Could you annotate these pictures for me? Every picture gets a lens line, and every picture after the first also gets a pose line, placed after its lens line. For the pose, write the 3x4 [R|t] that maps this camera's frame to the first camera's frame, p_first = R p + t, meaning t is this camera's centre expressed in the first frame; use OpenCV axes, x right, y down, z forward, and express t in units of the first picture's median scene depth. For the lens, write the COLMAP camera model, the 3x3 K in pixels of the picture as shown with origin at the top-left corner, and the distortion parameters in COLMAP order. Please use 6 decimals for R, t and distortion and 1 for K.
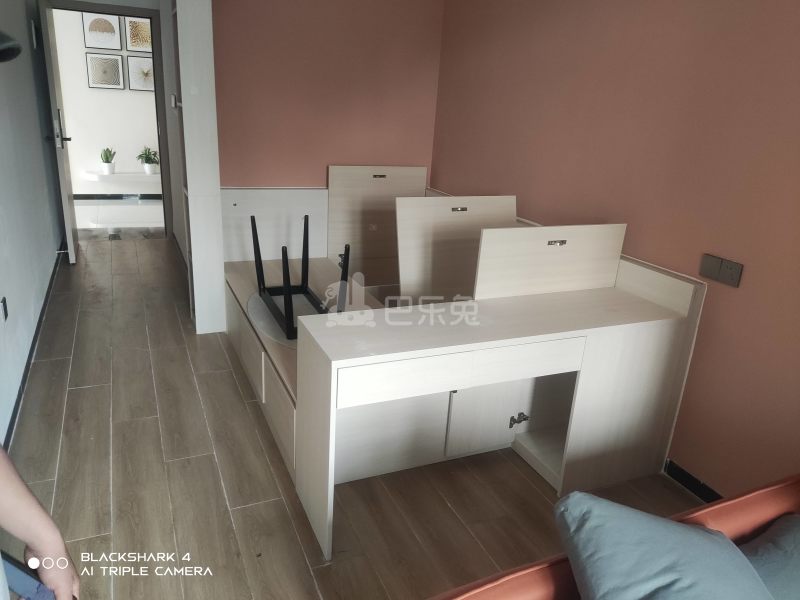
lens RADIAL K [[592.3, 0, 400.0], [0, 592.3, 300.0], [0, 0, 1]] dist [0.106002, 0.002183]
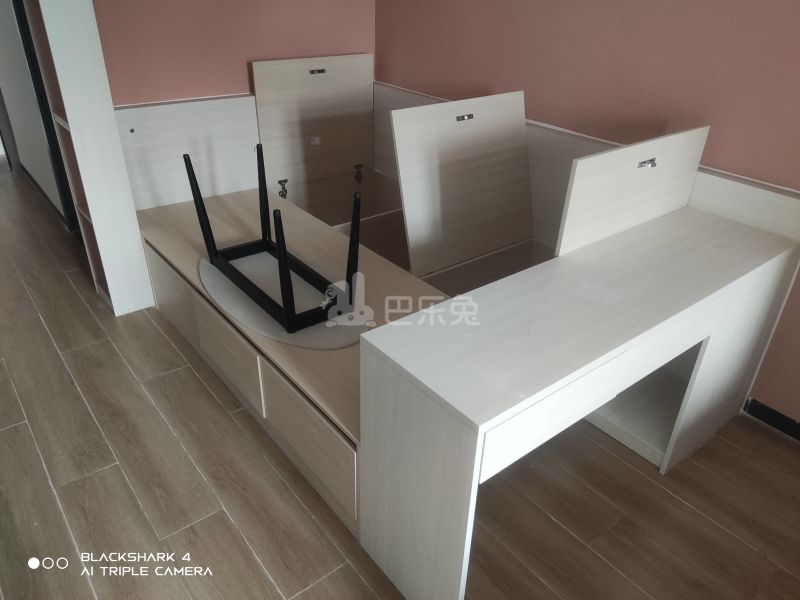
lens RADIAL K [[589.9, 0, 400.0], [0, 589.9, 300.0], [0, 0, 1]] dist [0.105675, -0.121483]
pose [[0.967763, -0.150102, 0.202249, -0.179181], [0.107114, 0.972056, 0.208887, -0.098665], [-0.227952, -0.180489, 0.956798, 0.261348]]
